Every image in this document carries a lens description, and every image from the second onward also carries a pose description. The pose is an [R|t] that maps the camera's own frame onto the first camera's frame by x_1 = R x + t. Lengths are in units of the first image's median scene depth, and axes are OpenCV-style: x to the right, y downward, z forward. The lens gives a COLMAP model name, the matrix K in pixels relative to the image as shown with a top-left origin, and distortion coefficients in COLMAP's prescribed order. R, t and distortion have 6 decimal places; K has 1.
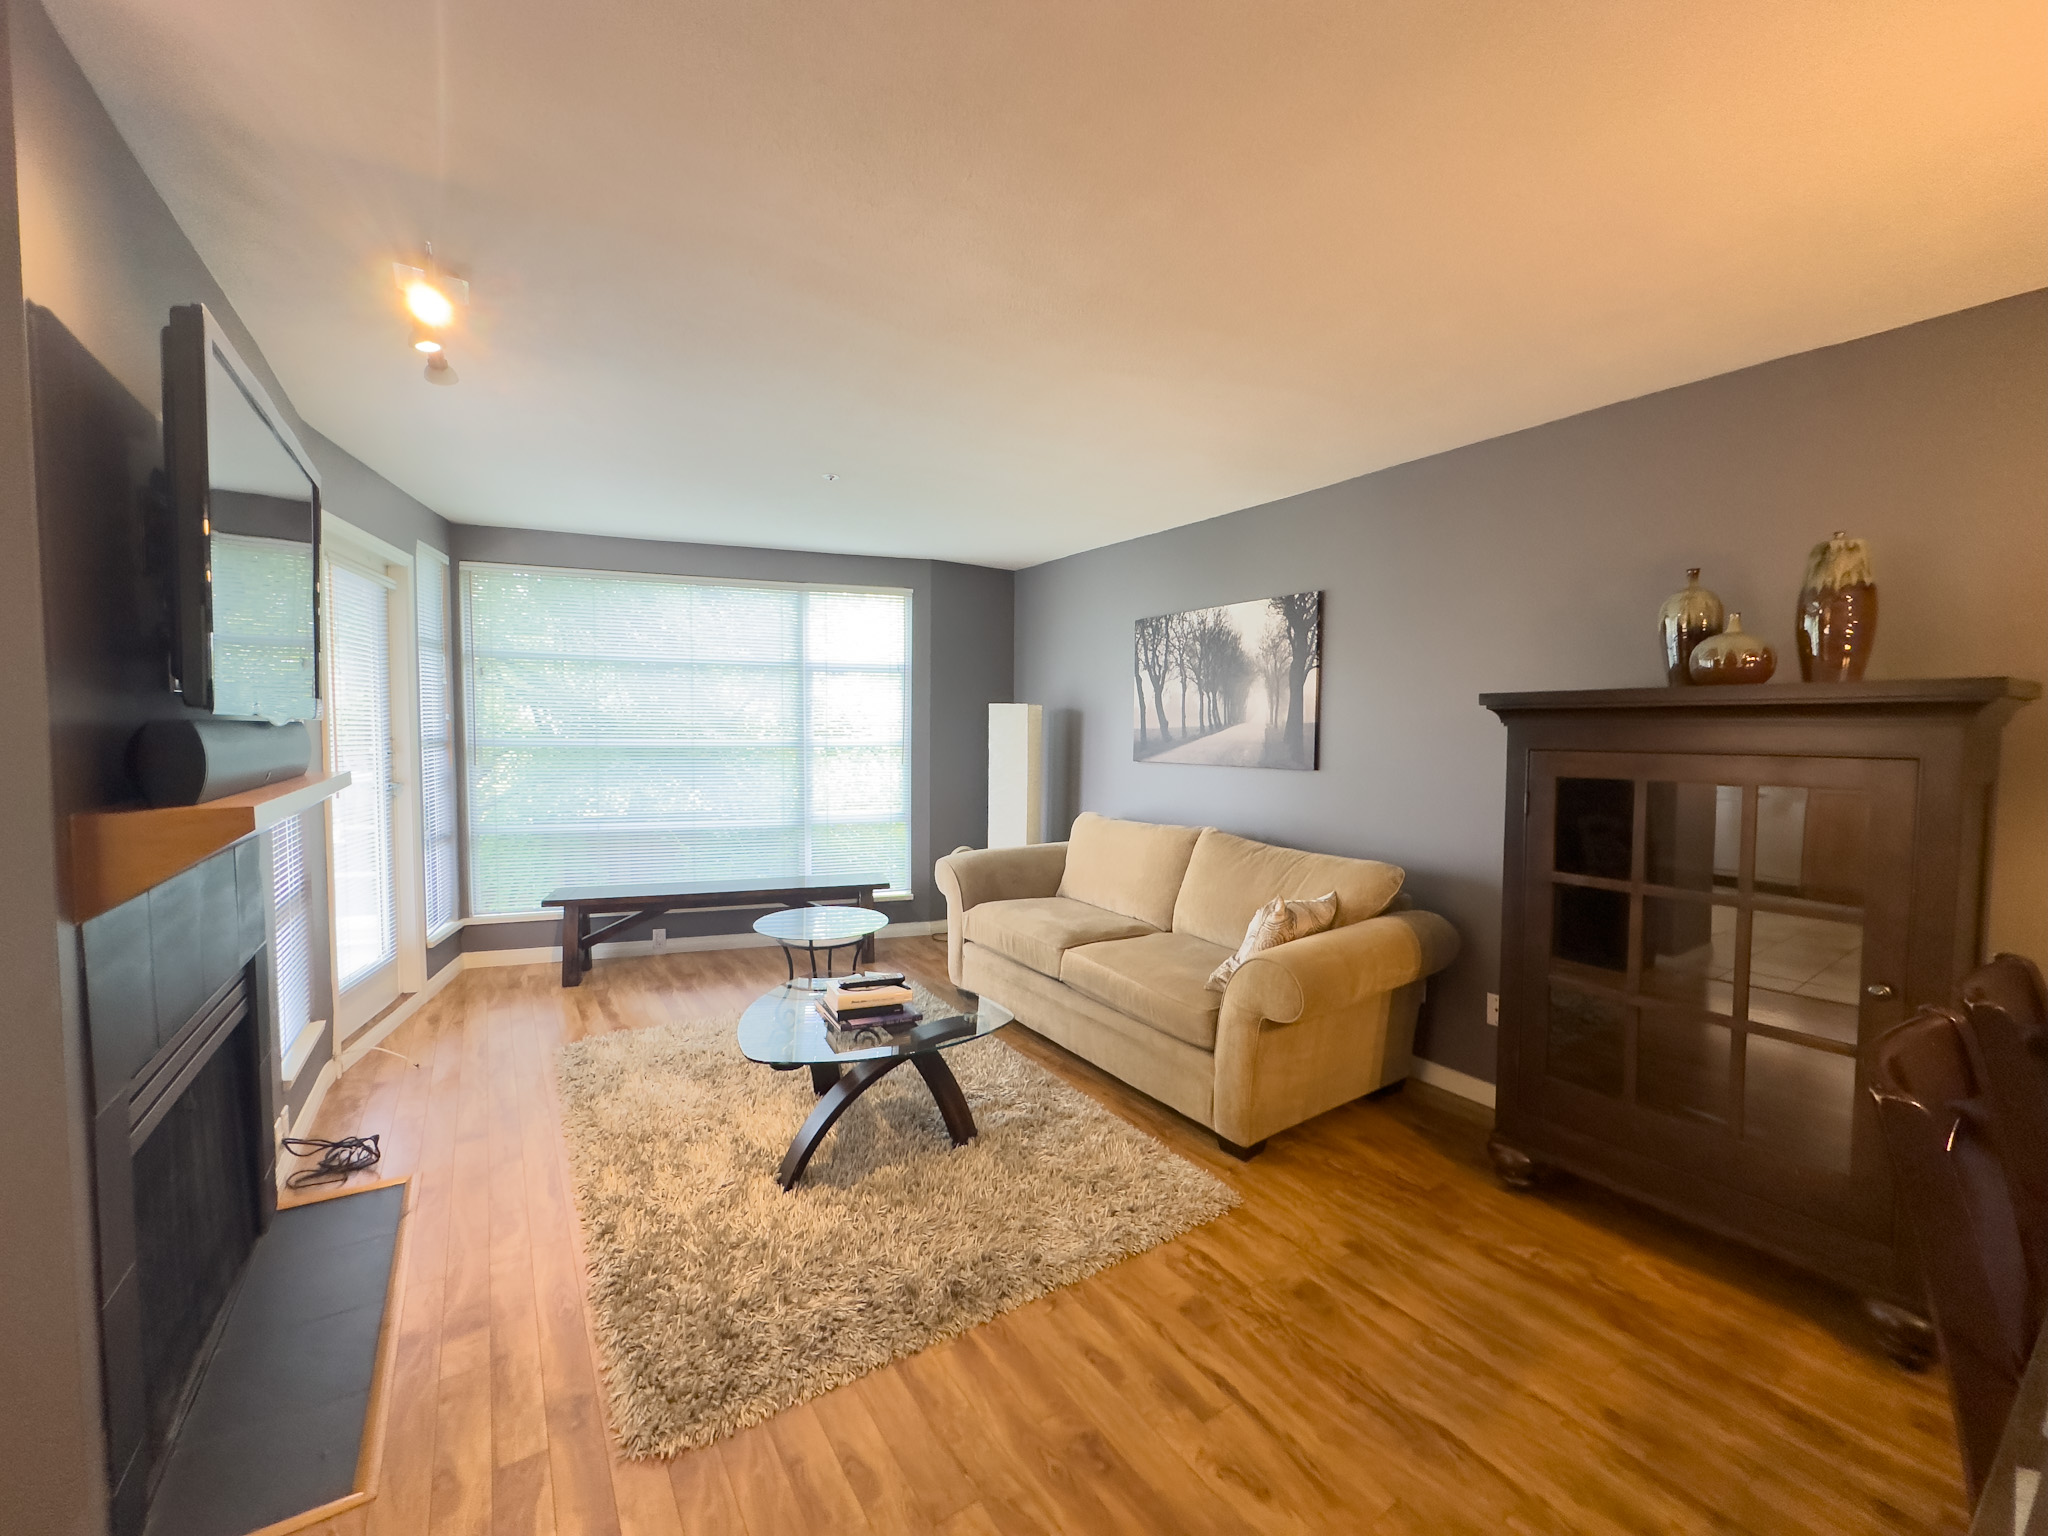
lens RADIAL K [[806.3, 0, 1024.0], [0, 806.3, 768.0], [0, 0, 1]] dist [-0.002693, -0.000273]
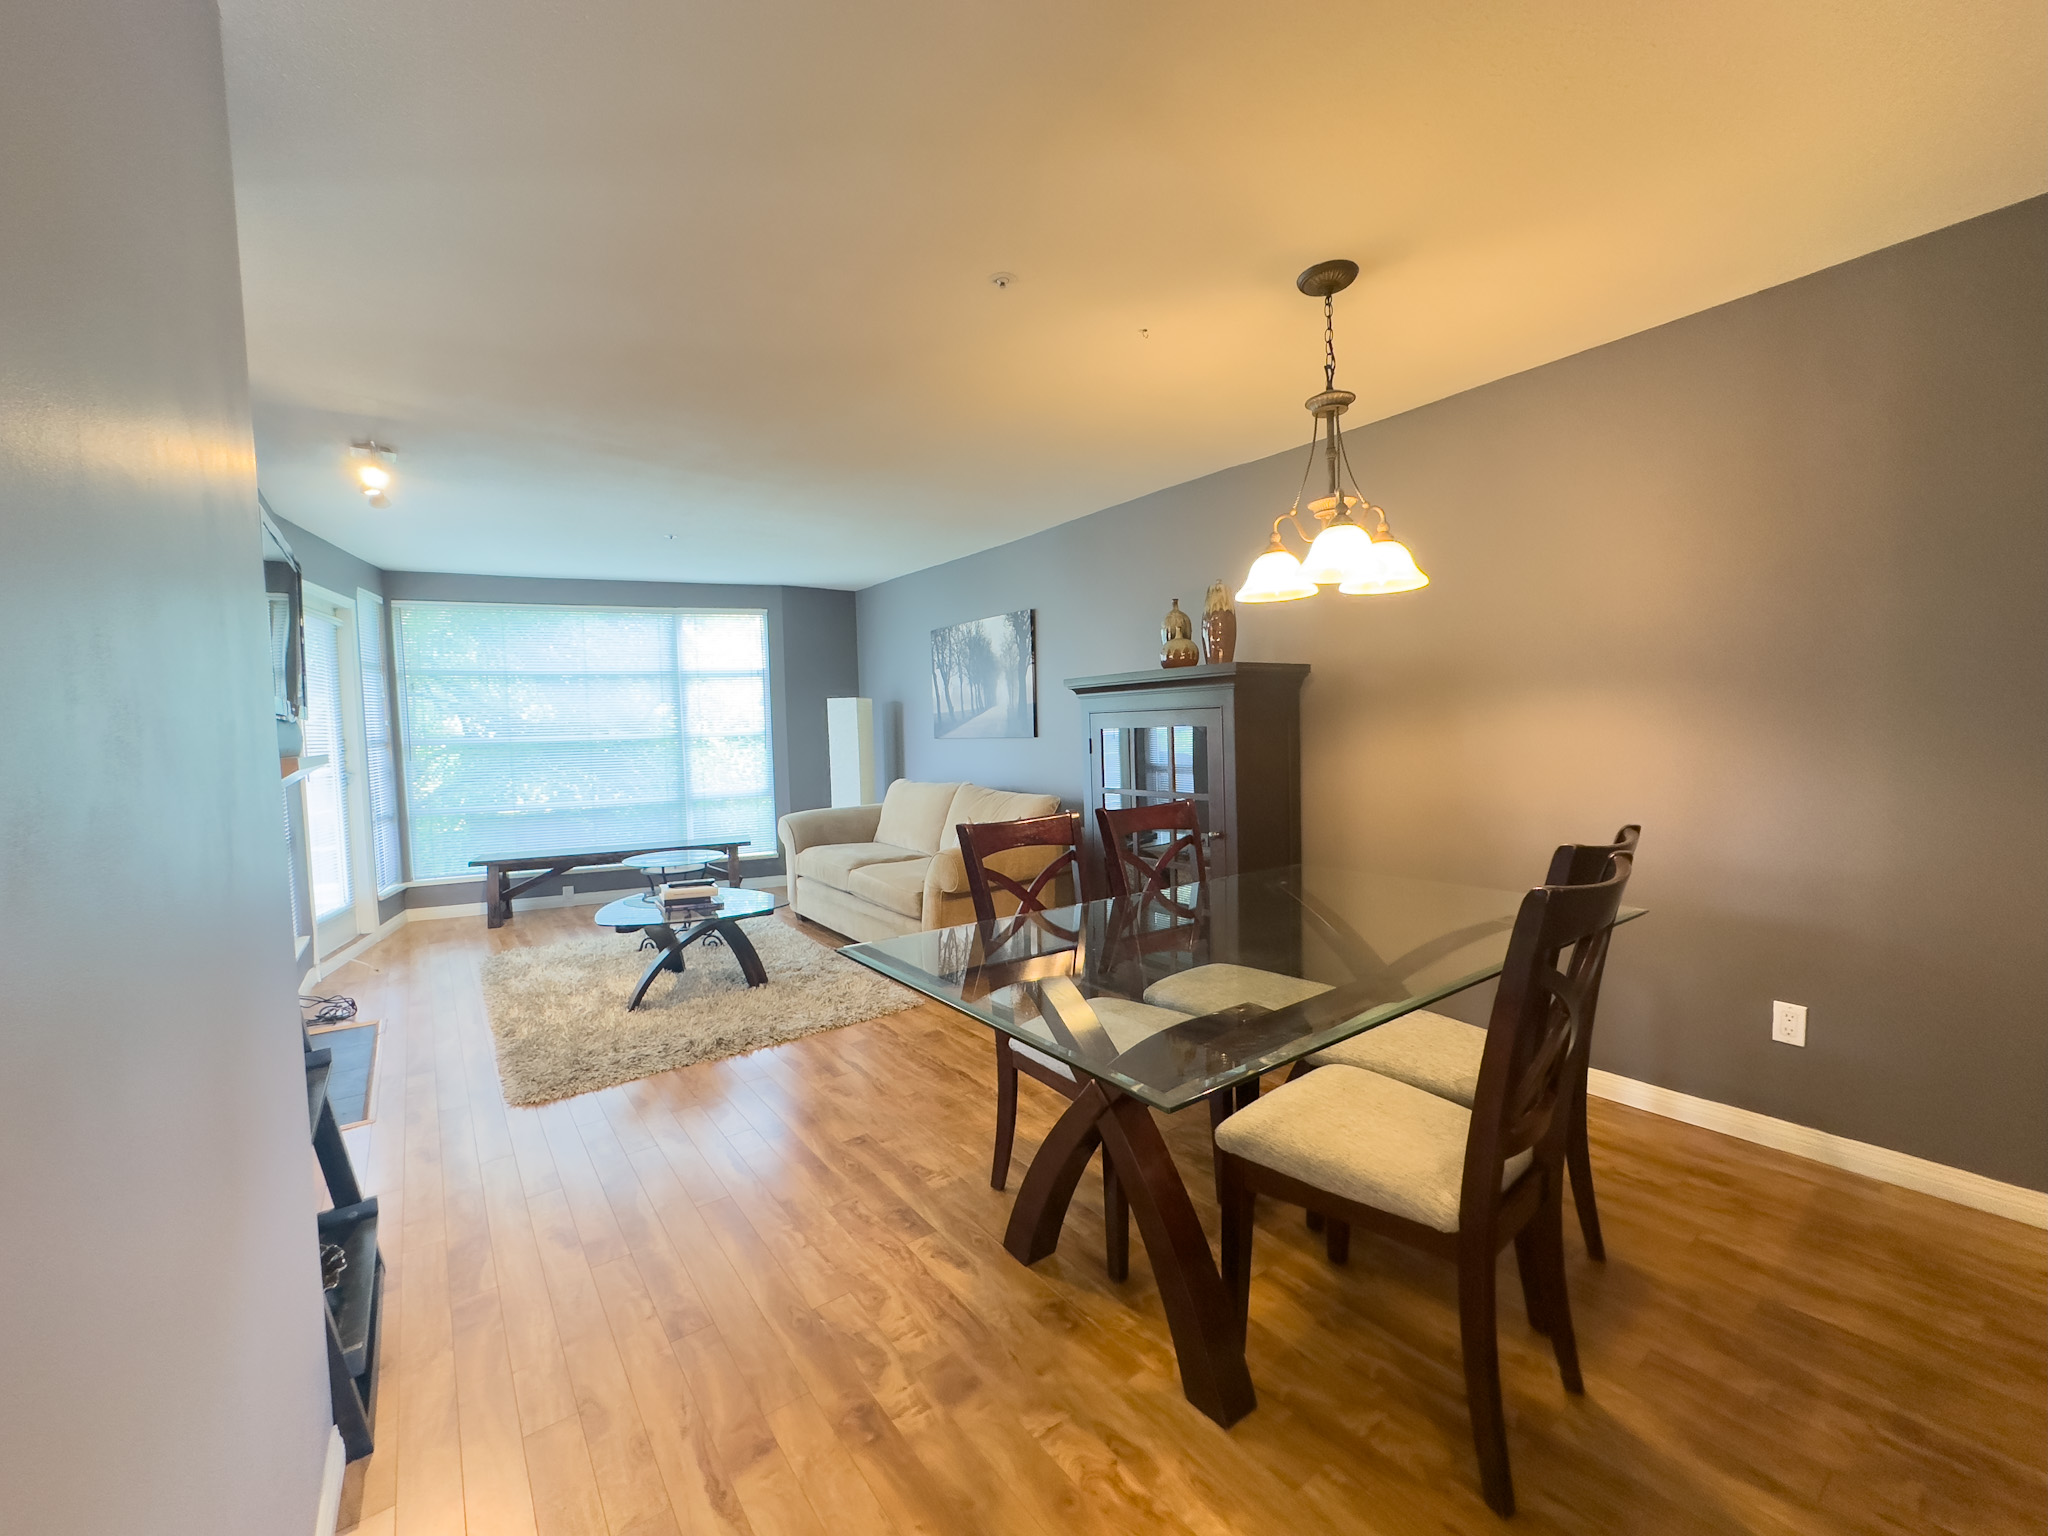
lens RADIAL K [[806.3, 0, 1024.0], [0, 806.3, 768.0], [0, 0, 1]] dist [-0.002693, -0.000273]
pose [[0.997720, -0.038862, 0.055175, 0.229643], [0.038647, 0.999241, 0.004954, 0.042448], [-0.055326, -0.002810, 0.998464, -0.345739]]
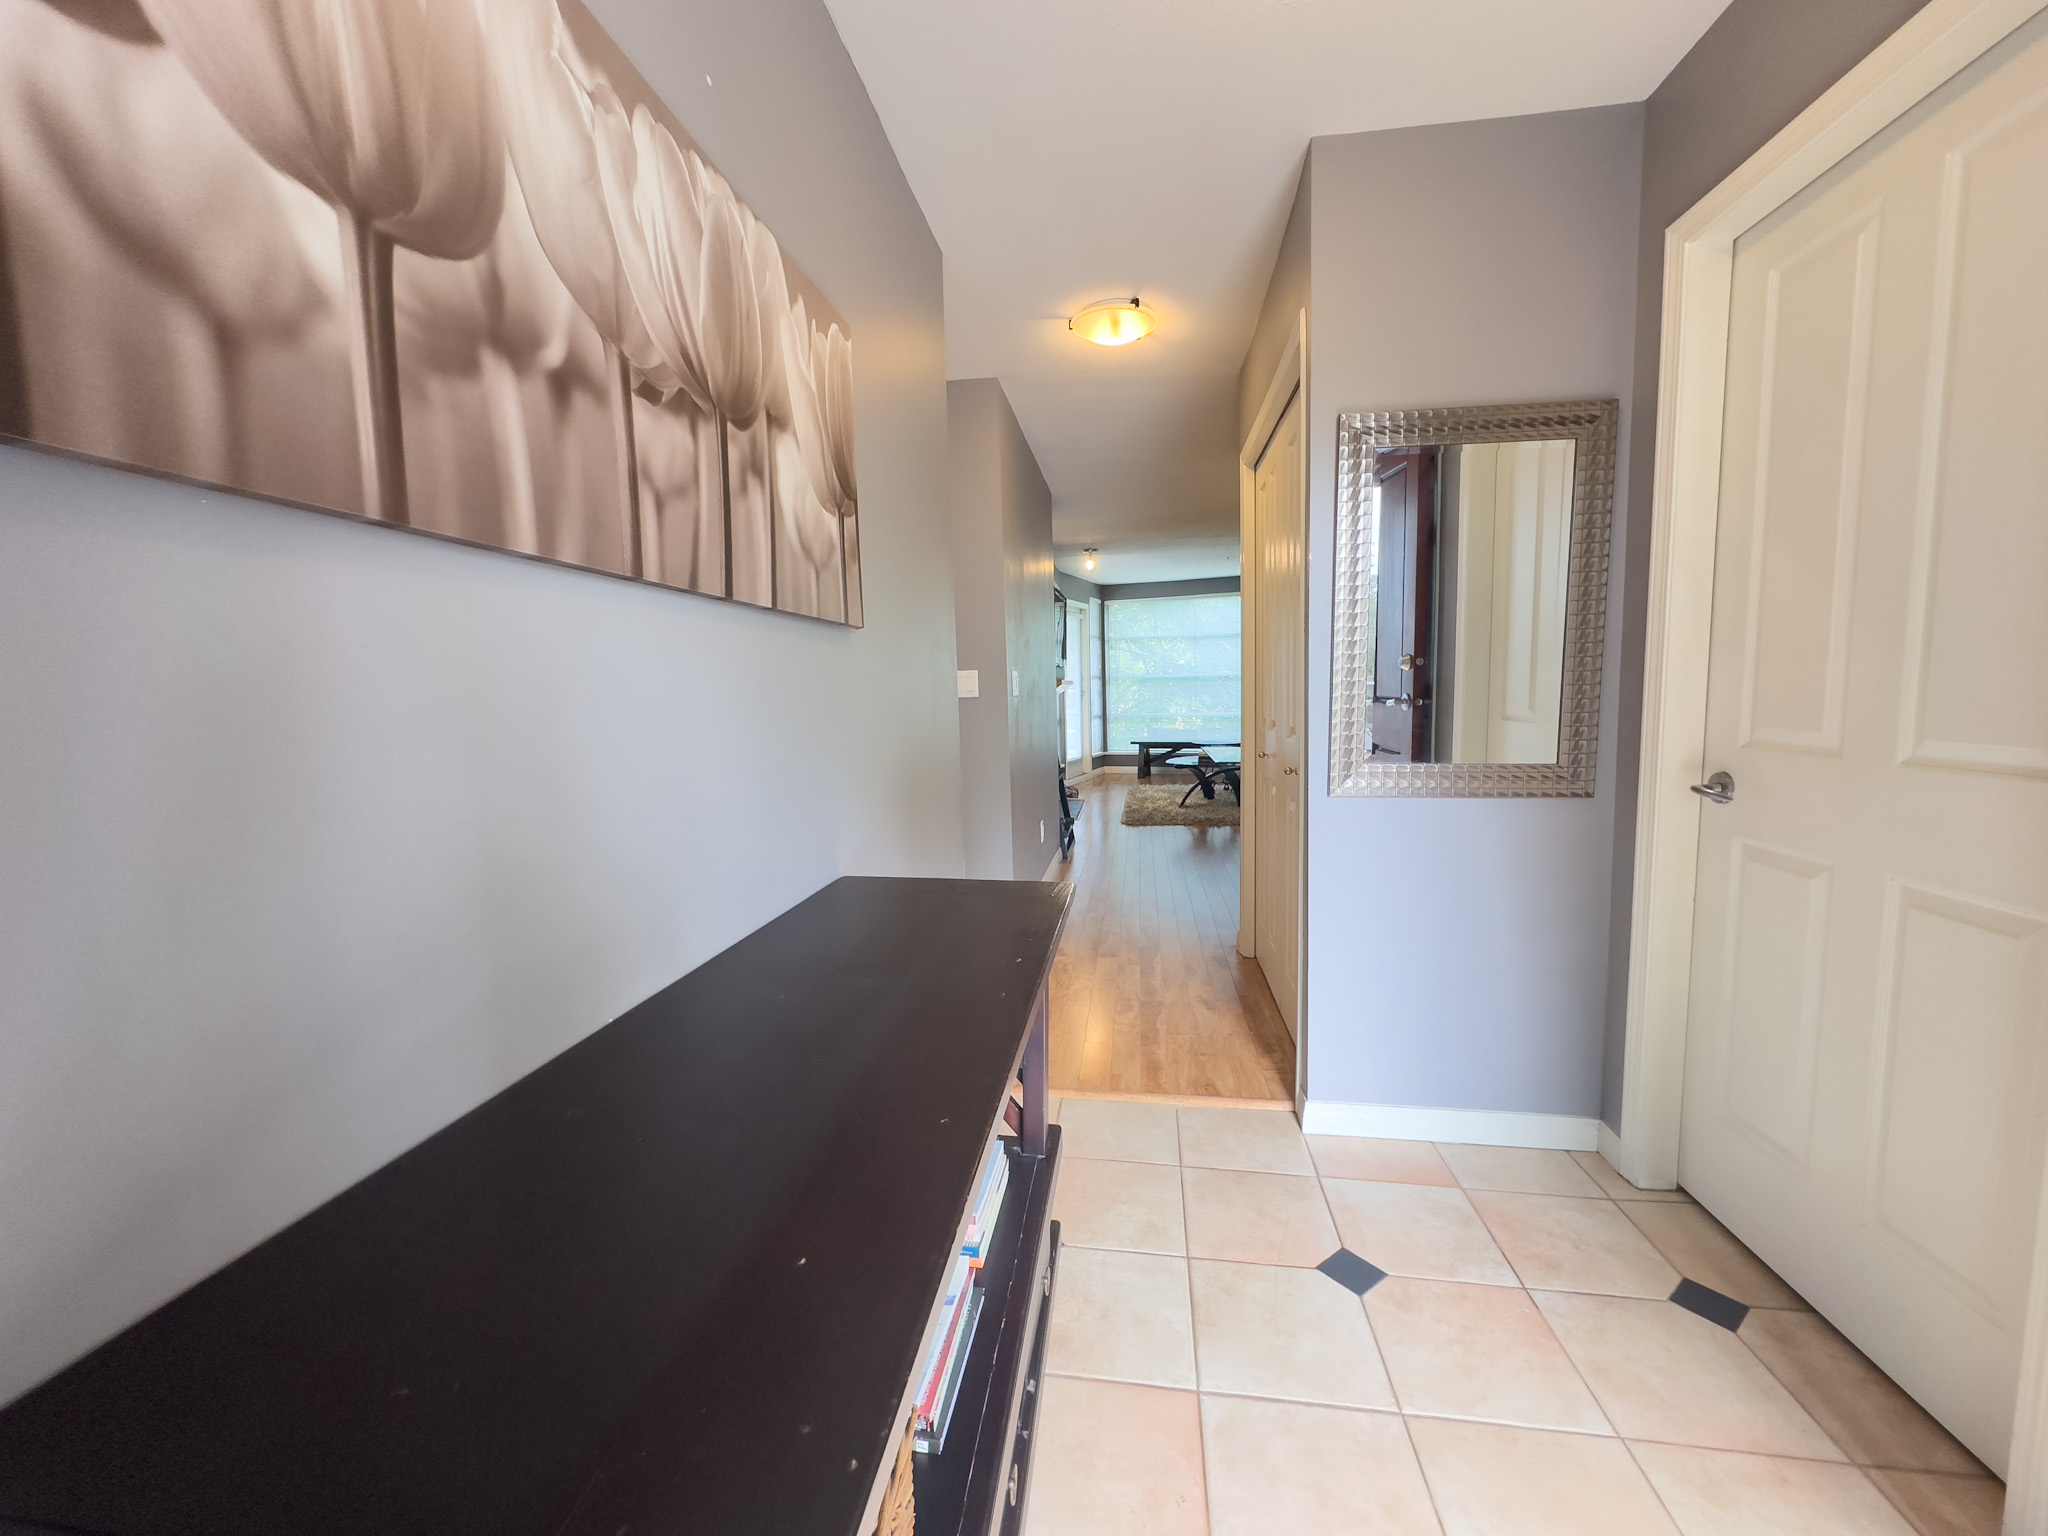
lens RADIAL K [[806.3, 0, 1024.0], [0, 806.3, 768.0], [0, 0, 1]] dist [-0.002693, -0.000273]
pose [[0.740348, 0.035788, -0.671270, 0.796853], [-0.003505, 0.998774, 0.049382, 0.128079], [0.672214, -0.034207, 0.739566, -1.012259]]
